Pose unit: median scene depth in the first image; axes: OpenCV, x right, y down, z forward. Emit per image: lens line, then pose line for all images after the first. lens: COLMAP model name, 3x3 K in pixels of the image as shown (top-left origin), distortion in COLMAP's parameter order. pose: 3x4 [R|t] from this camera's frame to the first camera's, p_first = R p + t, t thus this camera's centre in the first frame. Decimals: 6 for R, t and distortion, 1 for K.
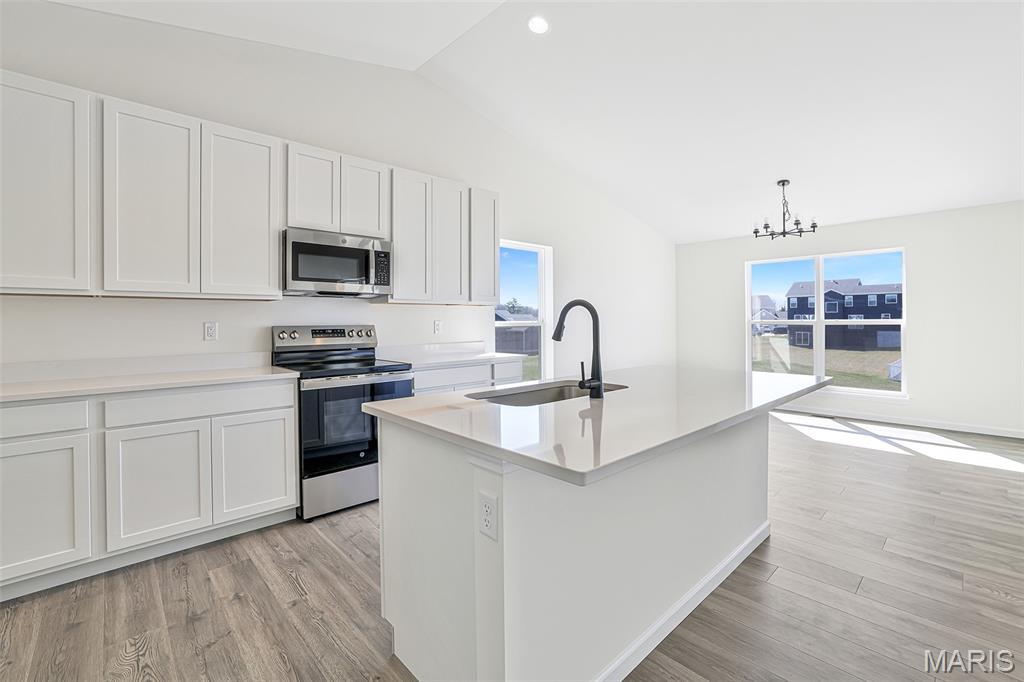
lens RADIAL K [[442.5, 0, 512.6], [0, 442.5, 325.8], [0, 0, 1]] dist [-0.041350, 0.012076]
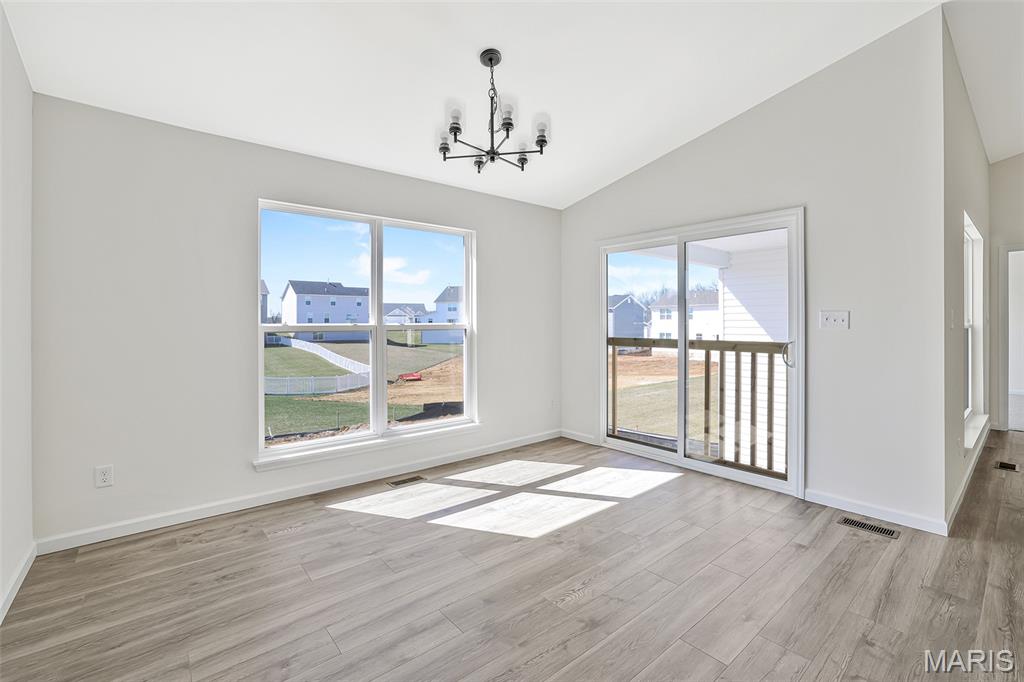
lens RADIAL K [[449.7, 0, 513.0], [0, 449.7, 326.9], [0, 0, 1]] dist [-0.042267, 0.013547]
pose [[0.057673, -0.005213, 0.998322, 0.150081], [0.011381, 0.999925, 0.004564, -0.018103], [-0.998271, 0.011098, 0.057728, 1.393272]]
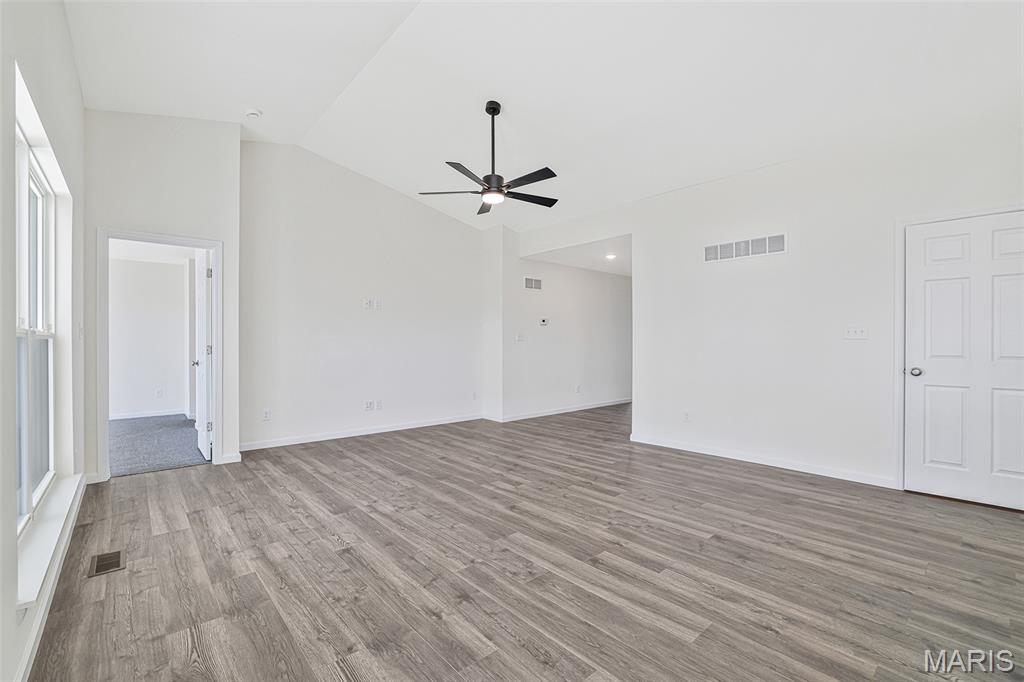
lens RADIAL K [[445.6, 0, 511.4], [0, 445.6, 338.8], [0, 0, 1]] dist [-0.045888, 0.015485]
pose [[-0.999537, 0.005564, 0.029908, 0.697900], [0.005605, 0.999983, 0.001303, 0.011227], [-0.029900, 0.001470, -0.999552, 0.835500]]
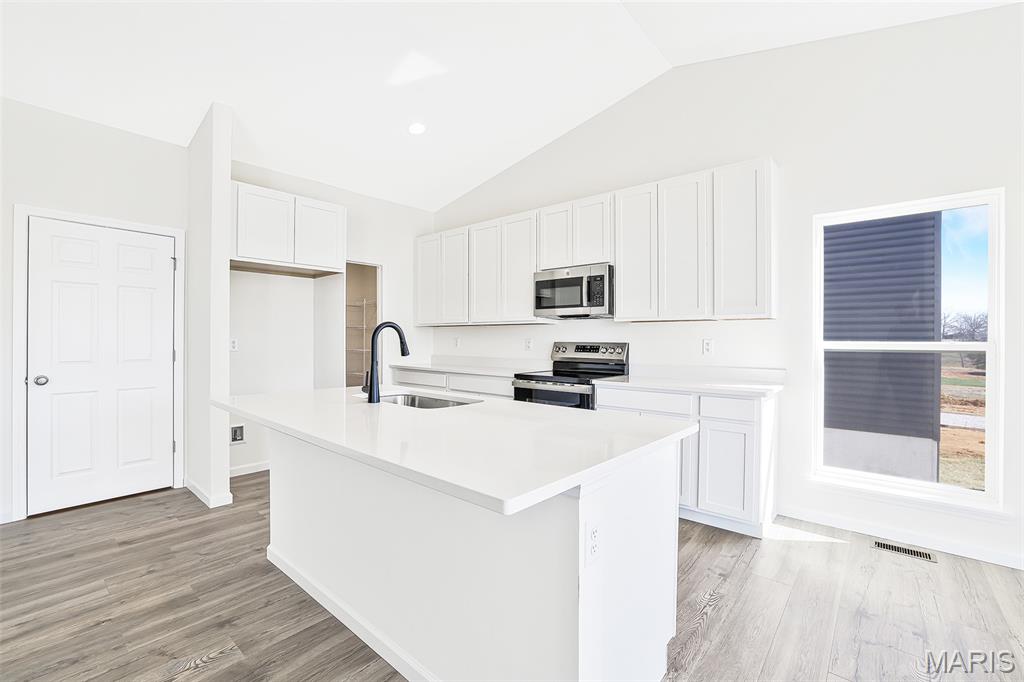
lens RADIAL K [[440.9, 0, 512.5], [0, 440.9, 337.7], [0, 0, 1]] dist [-0.045252, 0.014574]
pose [[0.107876, 0.003571, -0.994158, 0.778753], [-0.015846, 0.999873, 0.001872, -0.012353], [0.994038, 0.015552, 0.107919, 0.676475]]
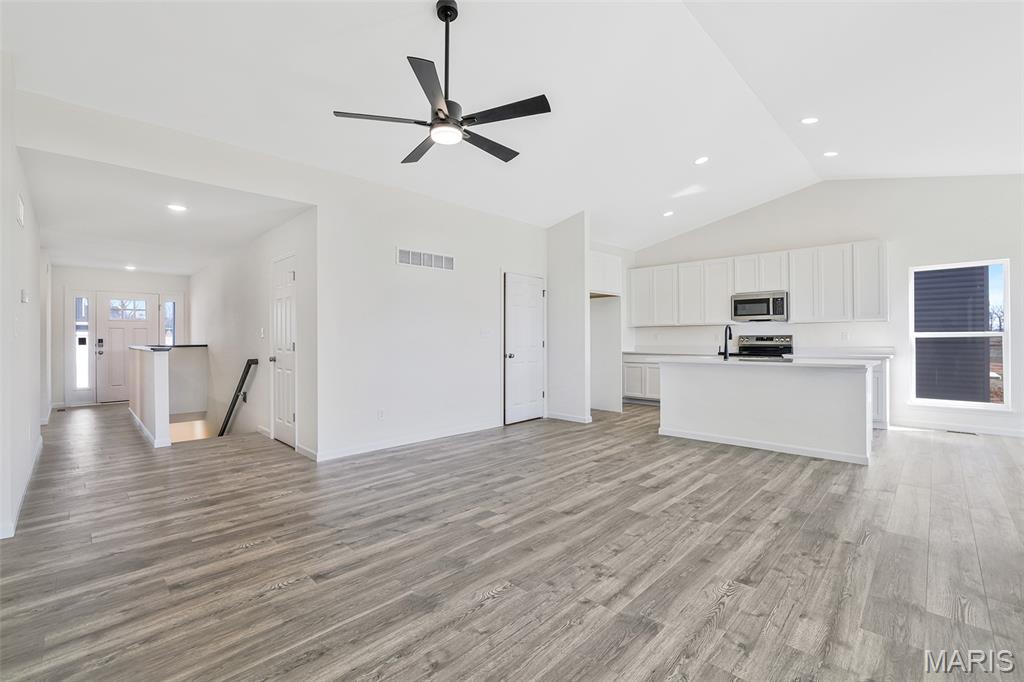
lens RADIAL K [[445.6, 0, 511.4], [0, 445.6, 338.8], [0, 0, 1]] dist [-0.045888, 0.015485]
pose [[0.041488, 0.002215, -0.999137, 1.631284], [-0.005920, 0.999981, 0.001971, 0.019401], [0.999121, 0.005834, 0.041500, -0.282958]]
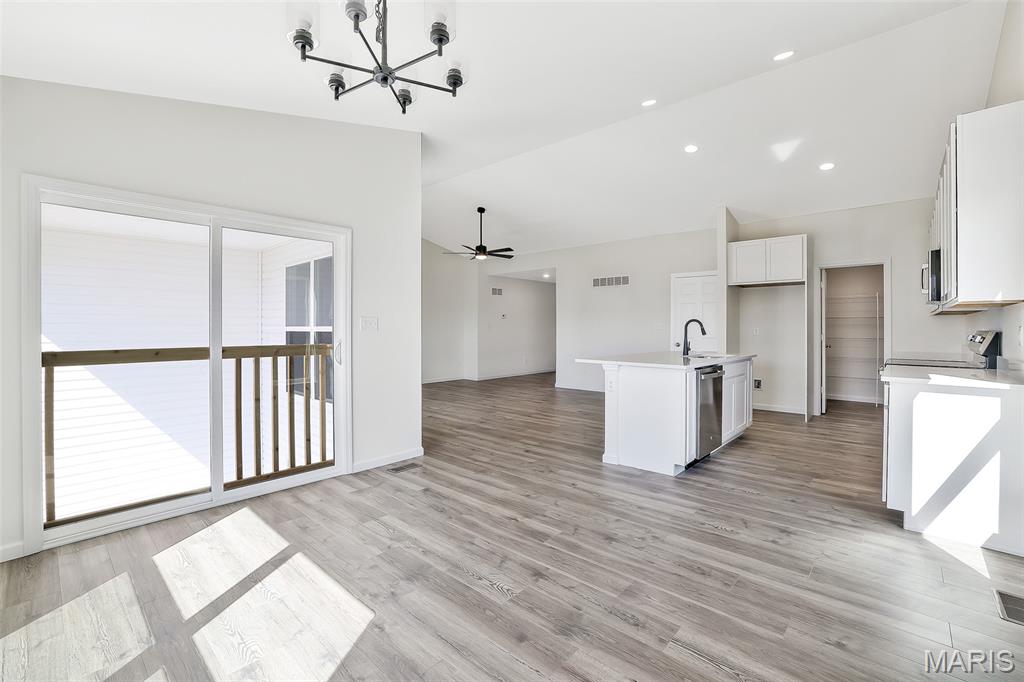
lens RADIAL K [[446.2, 0, 511.9], [0, 446.2, 330.5], [0, 0, 1]] dist [-0.042274, 0.014076]
pose [[-0.996706, 0.004692, -0.080967, 0.812526], [0.003175, 0.999817, 0.018859, -0.024759], [0.081041, 0.018539, -0.996538, 1.995306]]
